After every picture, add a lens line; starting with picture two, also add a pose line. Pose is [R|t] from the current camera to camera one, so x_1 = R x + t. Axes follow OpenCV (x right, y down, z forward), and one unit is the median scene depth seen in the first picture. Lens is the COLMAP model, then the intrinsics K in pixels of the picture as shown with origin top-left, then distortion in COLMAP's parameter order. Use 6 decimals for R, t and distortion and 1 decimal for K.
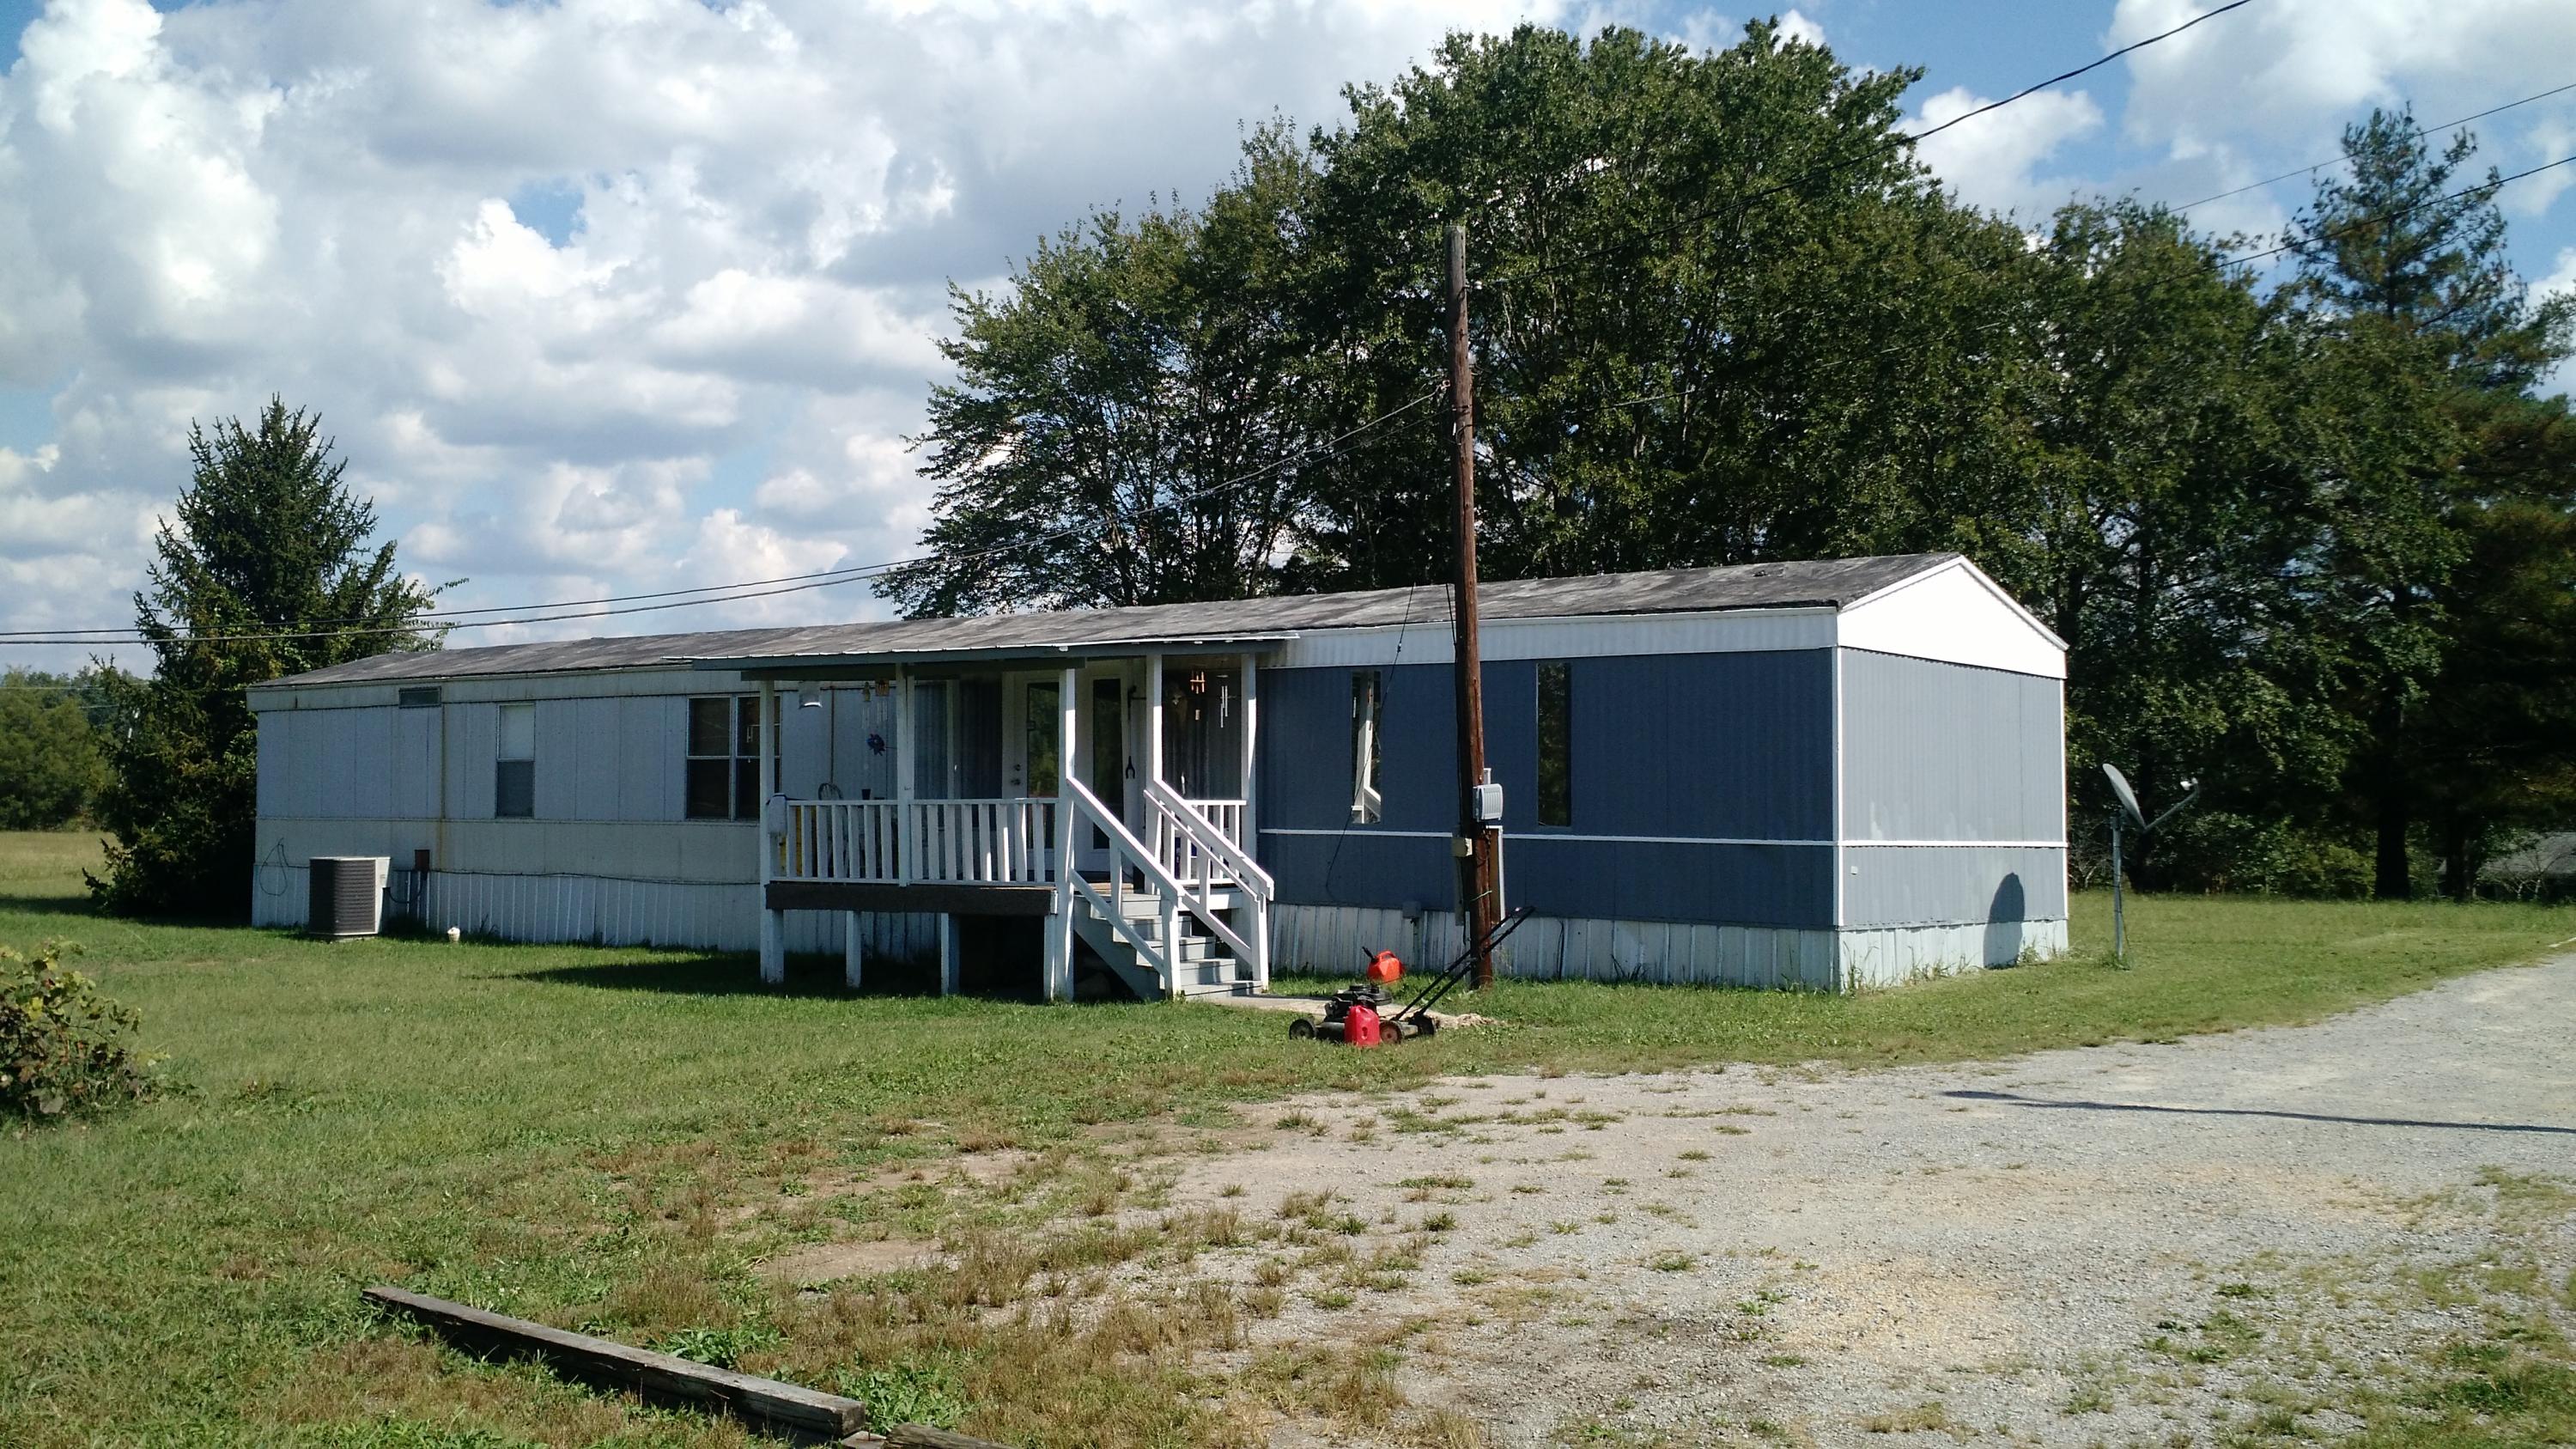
lens RADIAL K [[2326.3, 0, 1247.5], [0, 2326.3, 695.7], [0, 0, 1]] dist [0.158387, -0.325313]
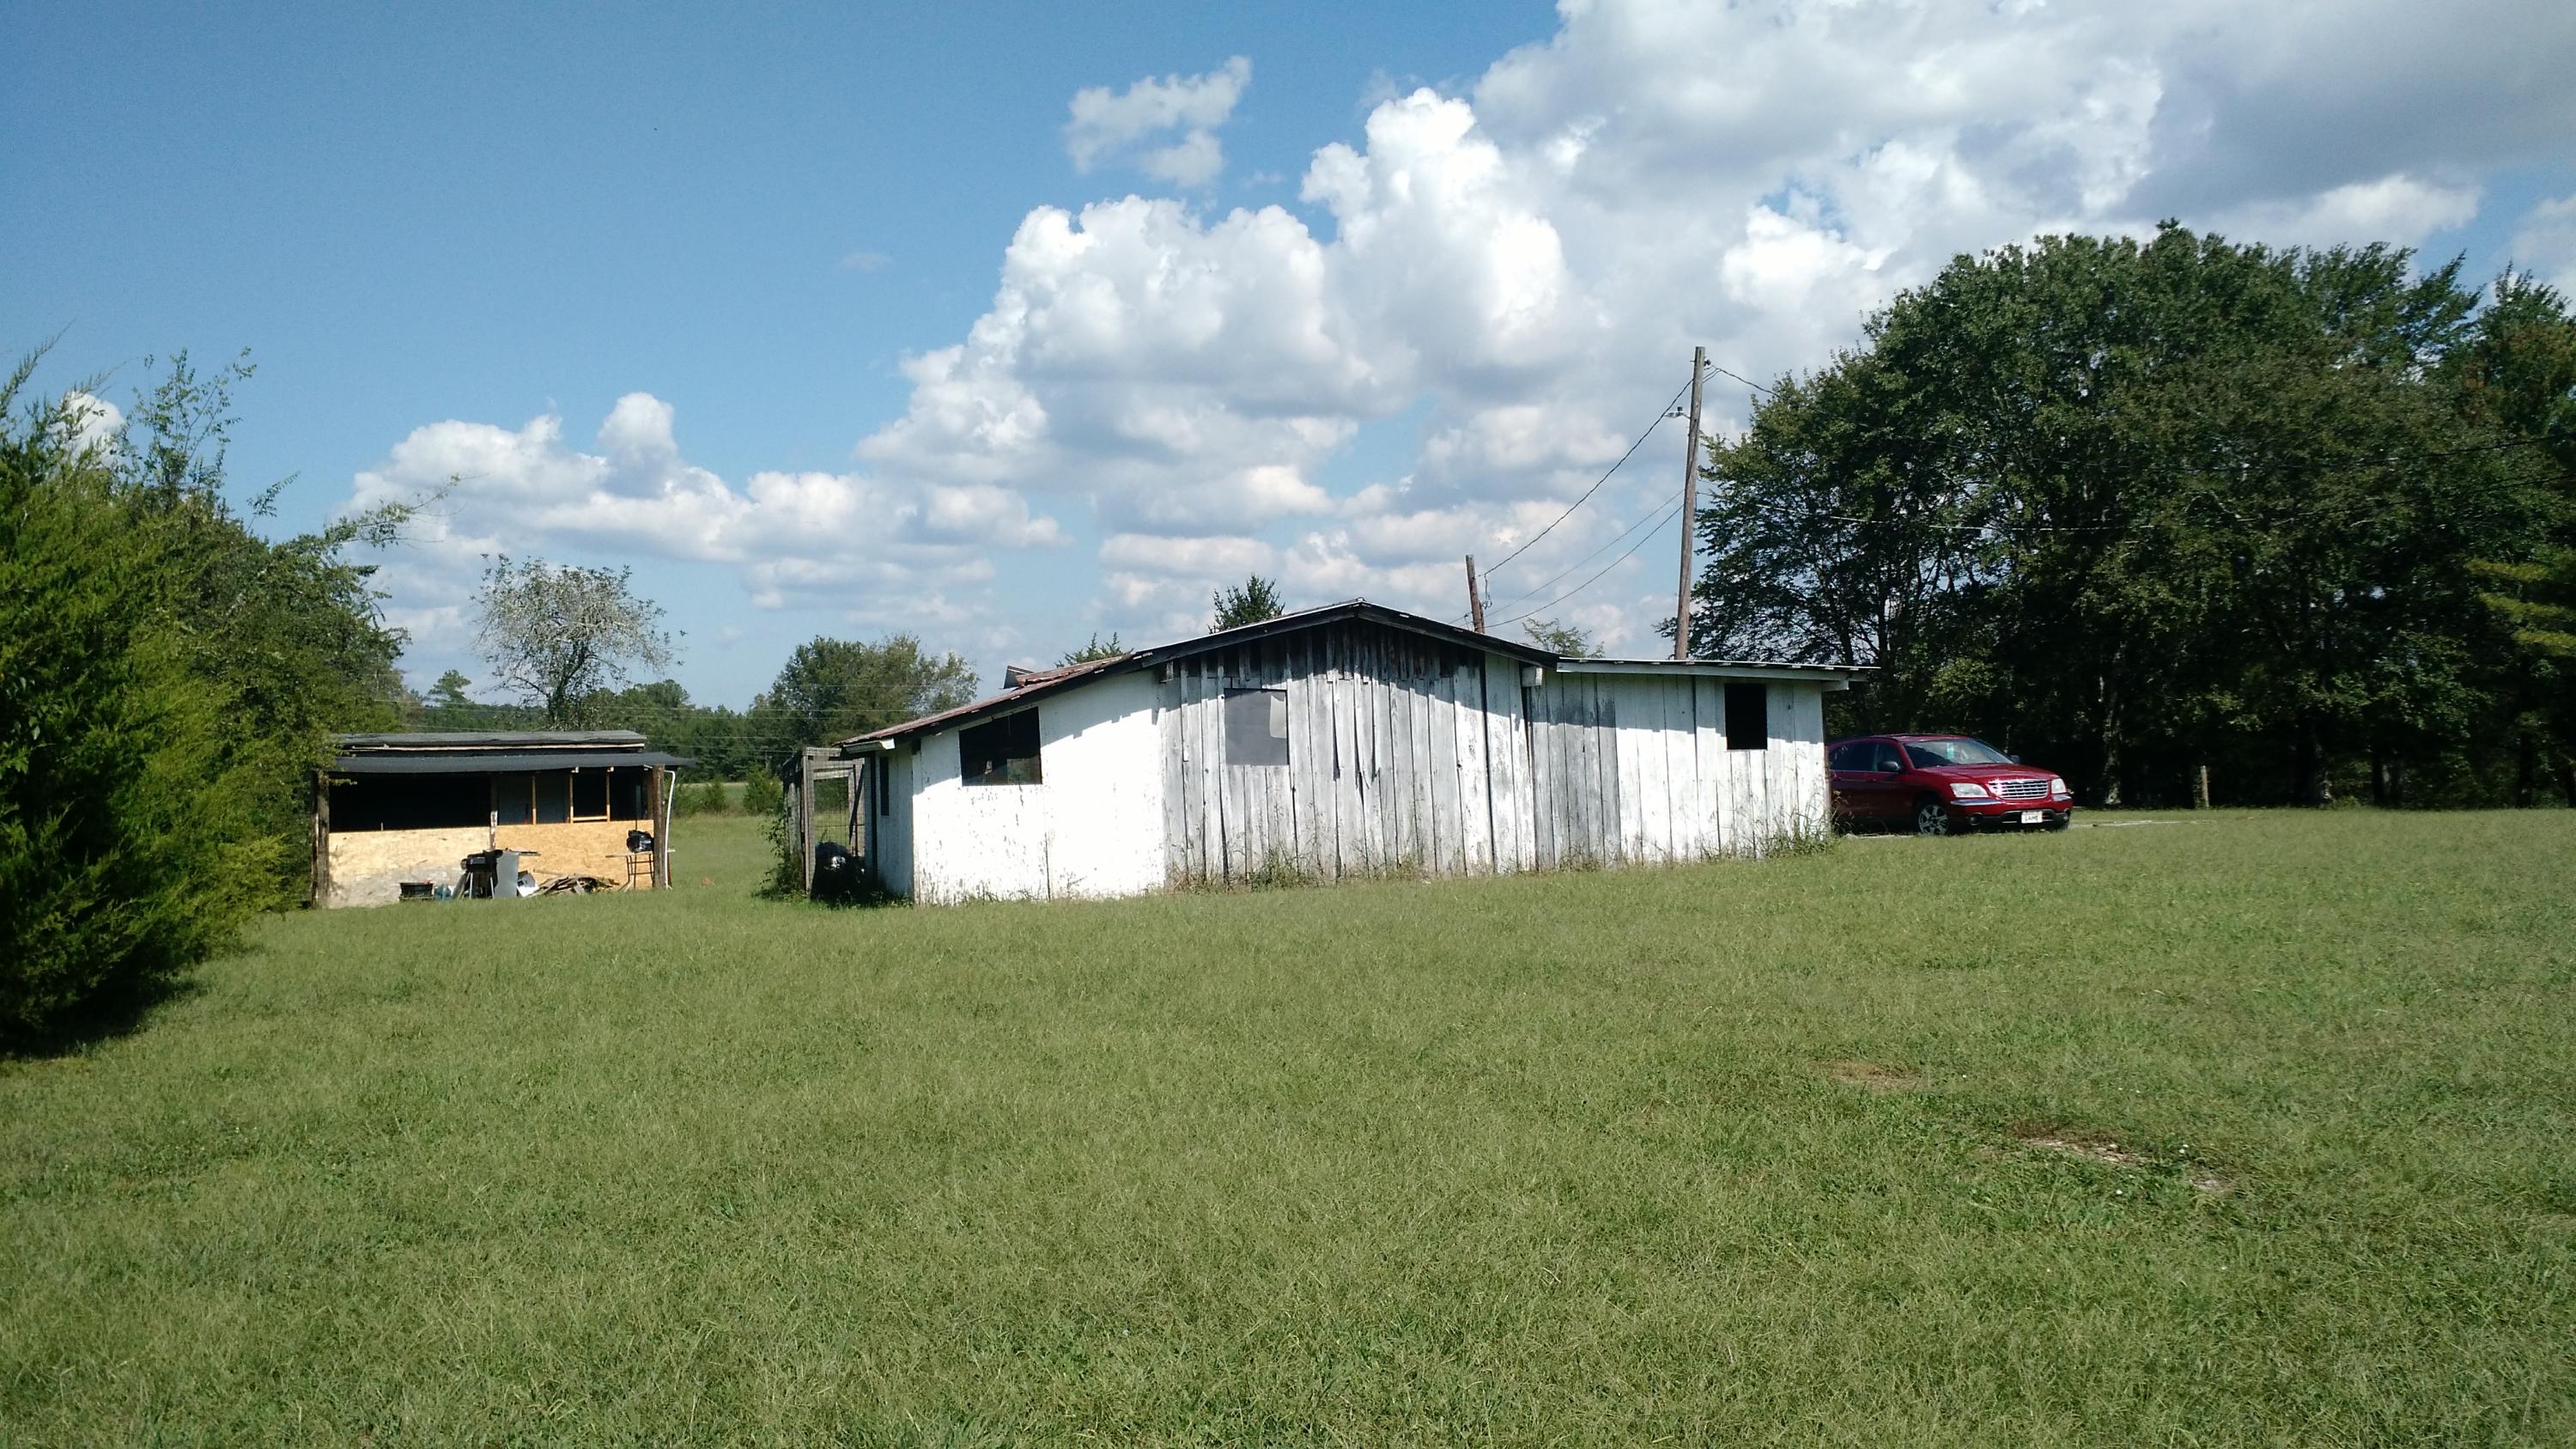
lens RADIAL K [[2326.3, 0, 1247.5], [0, 2326.3, 695.7], [0, 0, 1]] dist [0.158387, -0.325313]
pose [[0.854000, -0.038375, -0.518856, 0.615368], [0.045248, 0.998976, 0.000590, -0.026136], [0.518302, -0.023981, 0.854862, -0.699363]]
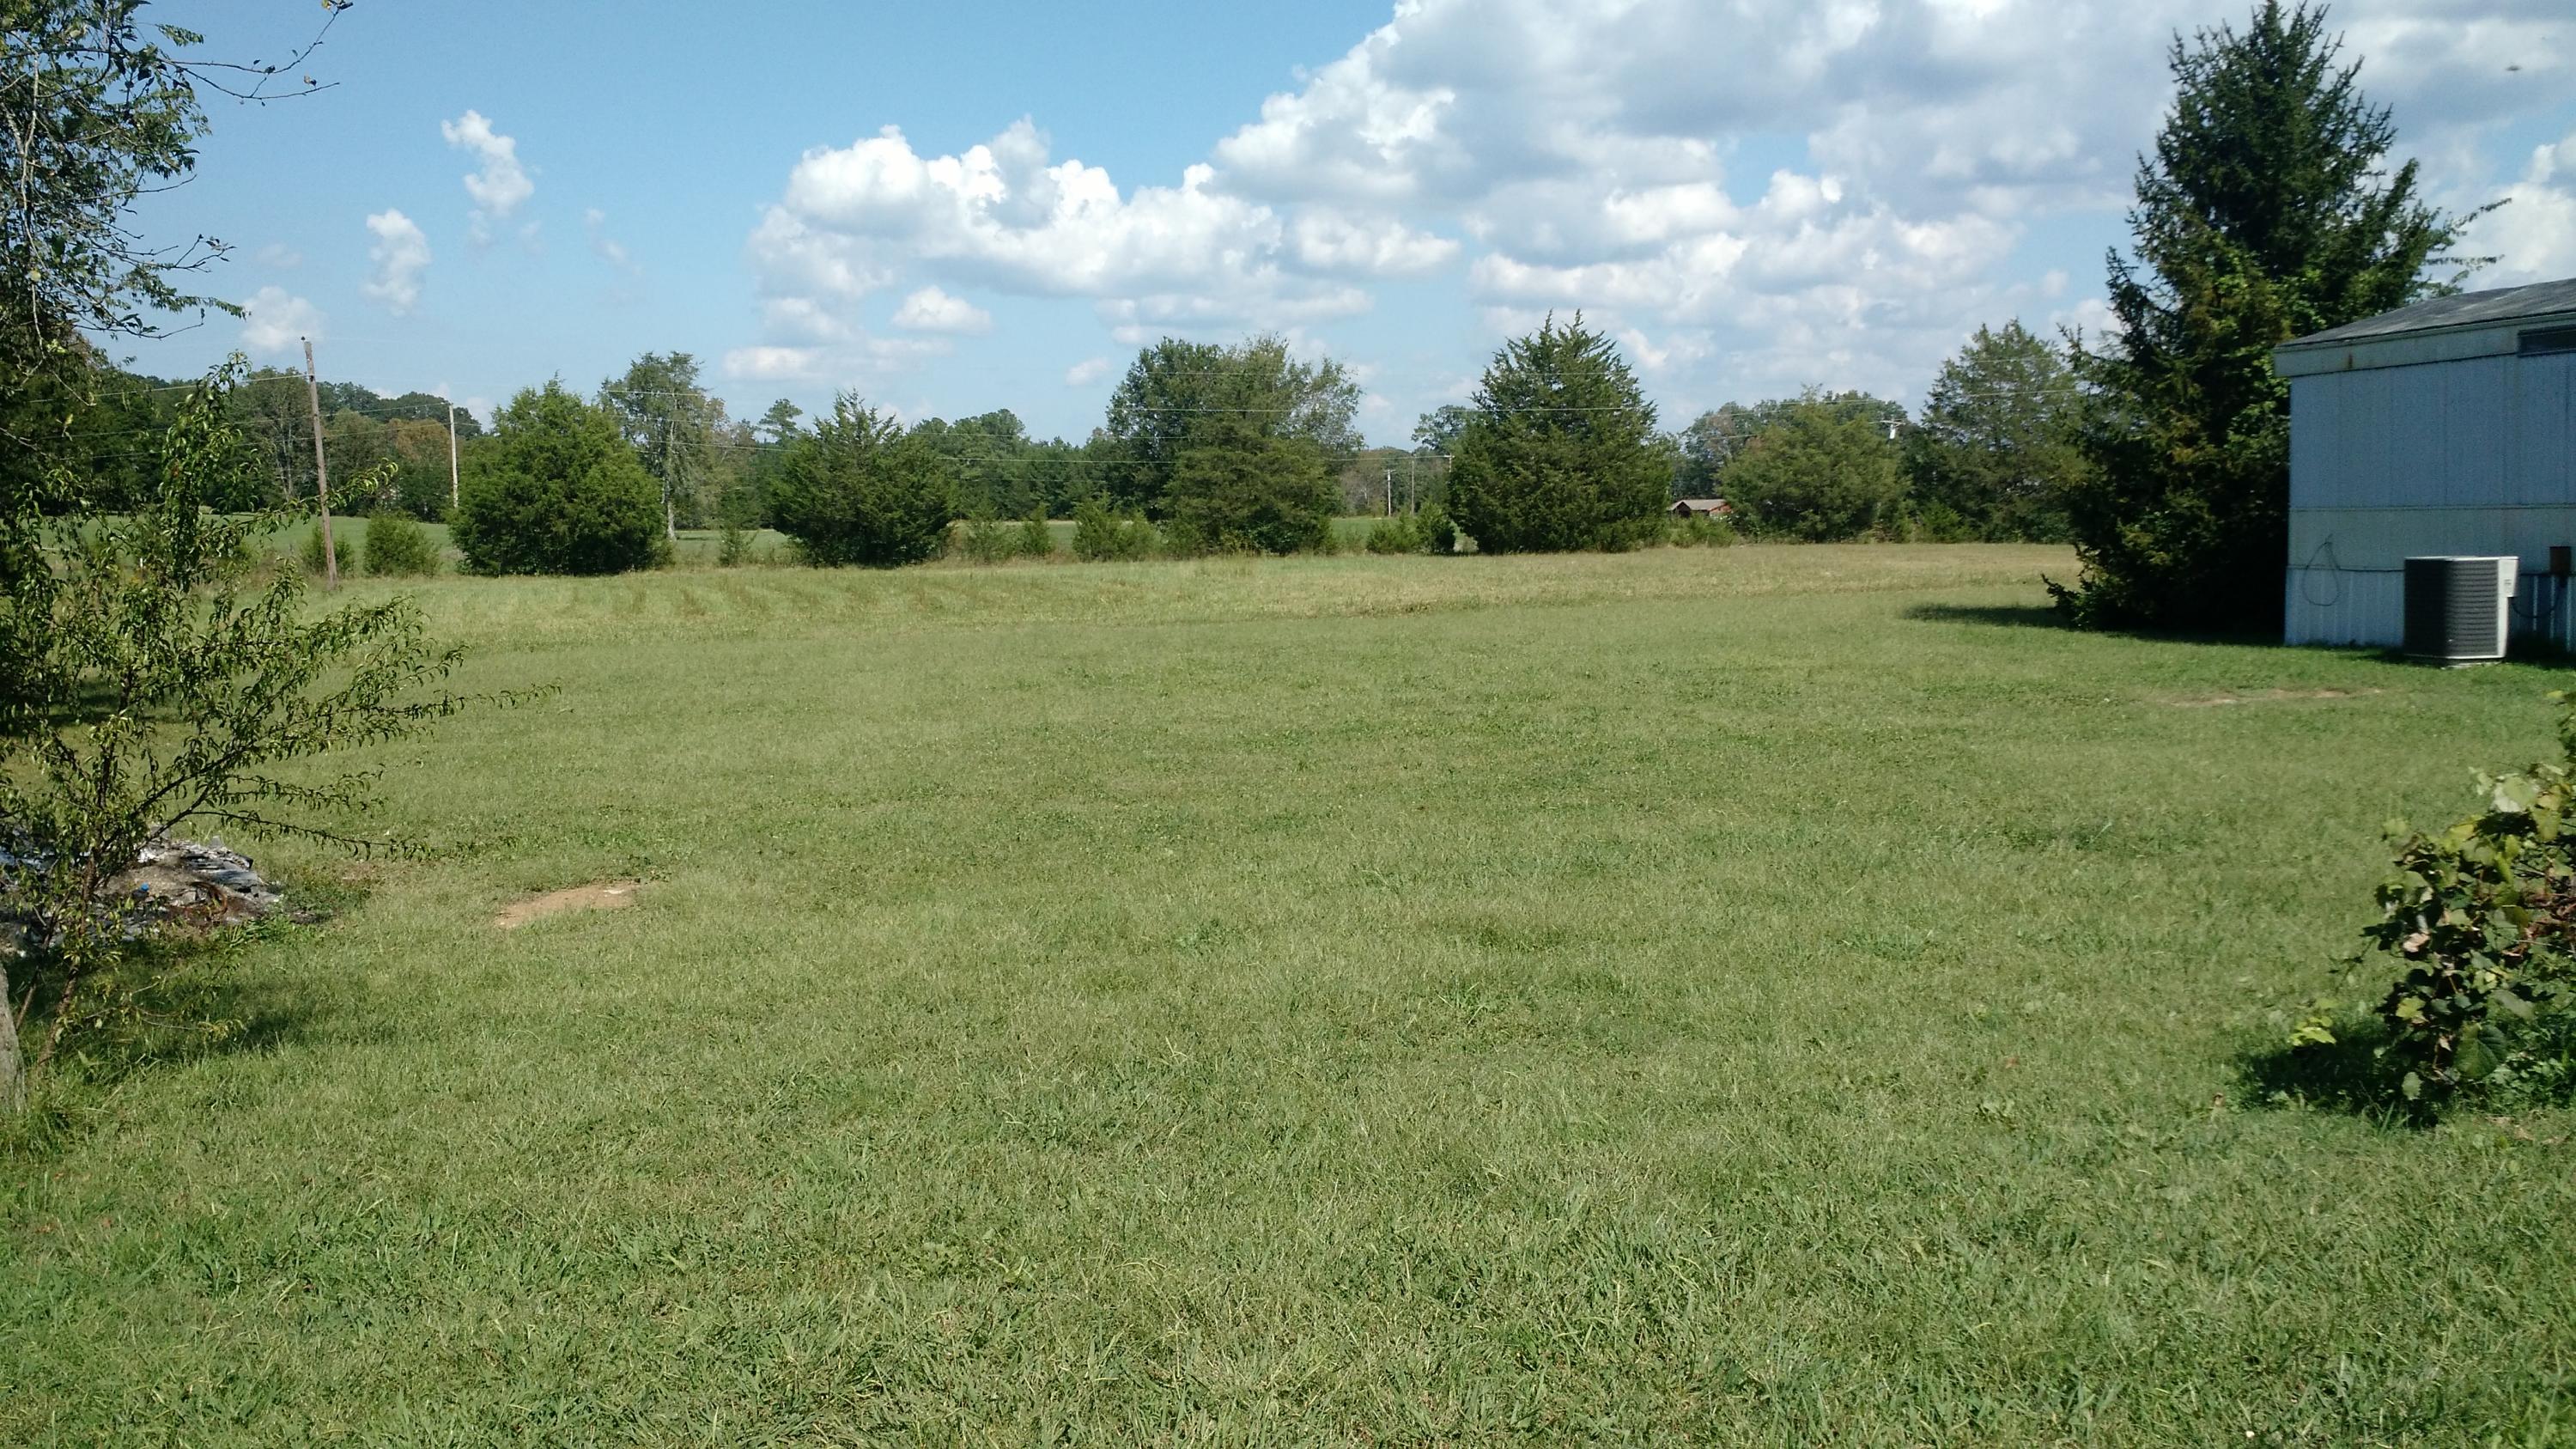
lens RADIAL K [[2326.3, 0, 1247.5], [0, 2326.3, 695.7], [0, 0, 1]] dist [0.158387, -0.325313]
pose [[0.771938, 0.031894, -0.634898, -0.164167], [0.044924, 0.993507, 0.104529, 0.013047], [0.634109, -0.109212, 0.765492, 0.138986]]
